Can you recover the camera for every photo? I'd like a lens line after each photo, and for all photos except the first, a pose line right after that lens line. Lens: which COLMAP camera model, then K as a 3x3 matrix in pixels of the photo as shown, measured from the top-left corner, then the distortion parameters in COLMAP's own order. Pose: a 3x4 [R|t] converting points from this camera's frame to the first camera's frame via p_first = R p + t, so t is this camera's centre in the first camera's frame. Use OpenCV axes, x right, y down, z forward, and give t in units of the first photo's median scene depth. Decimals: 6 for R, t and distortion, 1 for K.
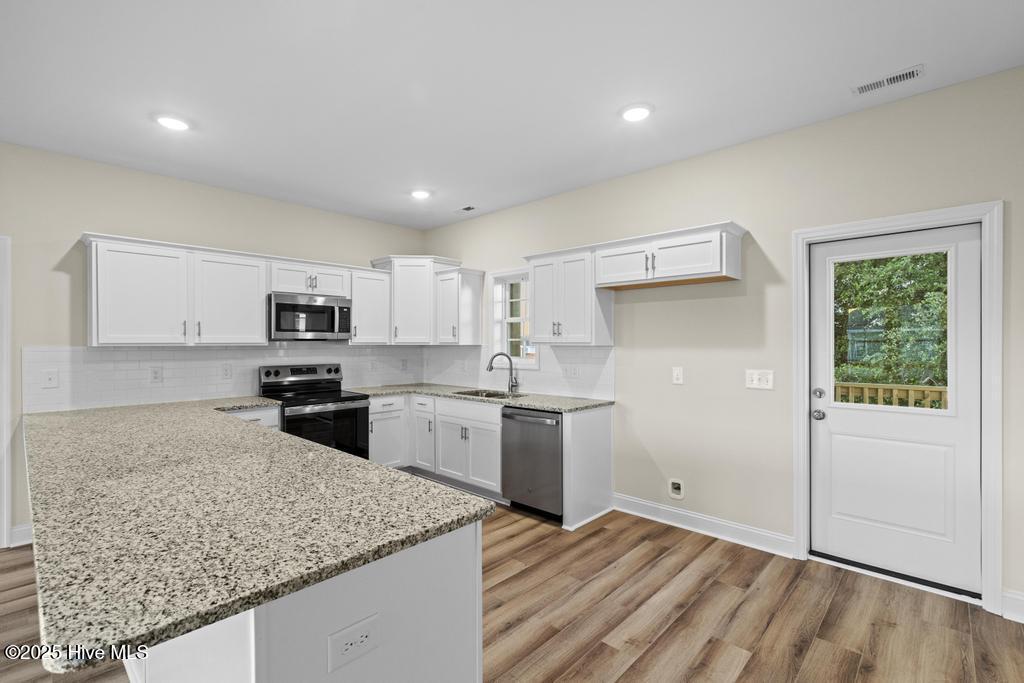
lens RADIAL K [[459.0, 0, 517.4], [0, 459.0, 344.4], [0, 0, 1]] dist [-0.000353, -0.000261]
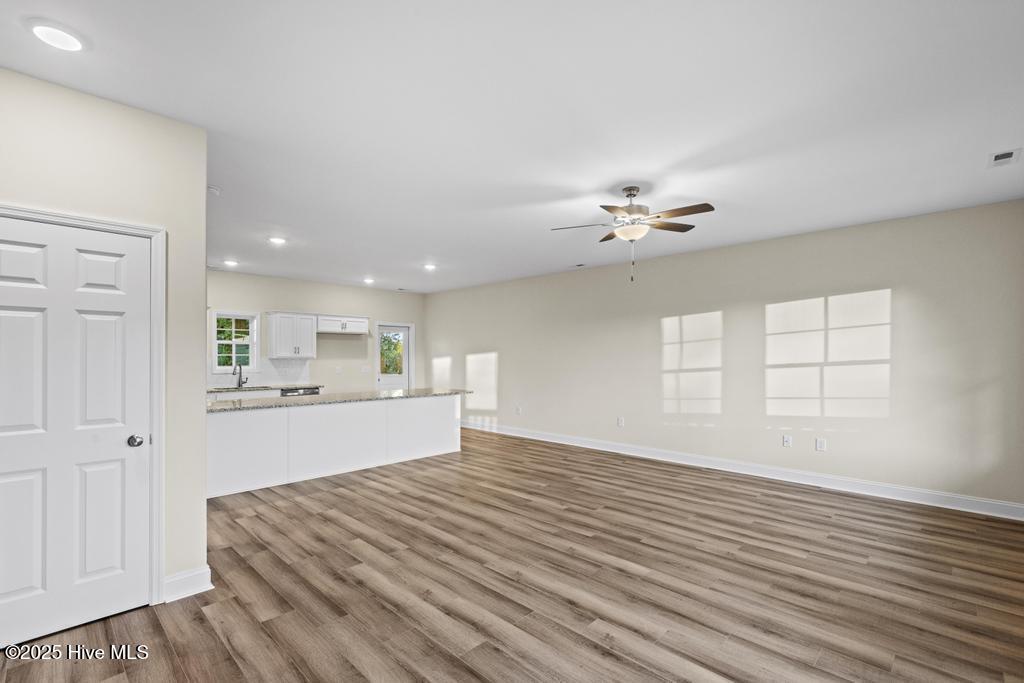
lens RADIAL K [[459.0, 0, 517.4], [0, 459.0, 344.4], [0, 0, 1]] dist [-0.000353, -0.000261]
pose [[0.010670, 0.029125, 0.999519, -2.204432], [0.005701, 0.999558, -0.029187, 0.006171], [-0.999927, 0.006009, 0.010499, -0.001363]]
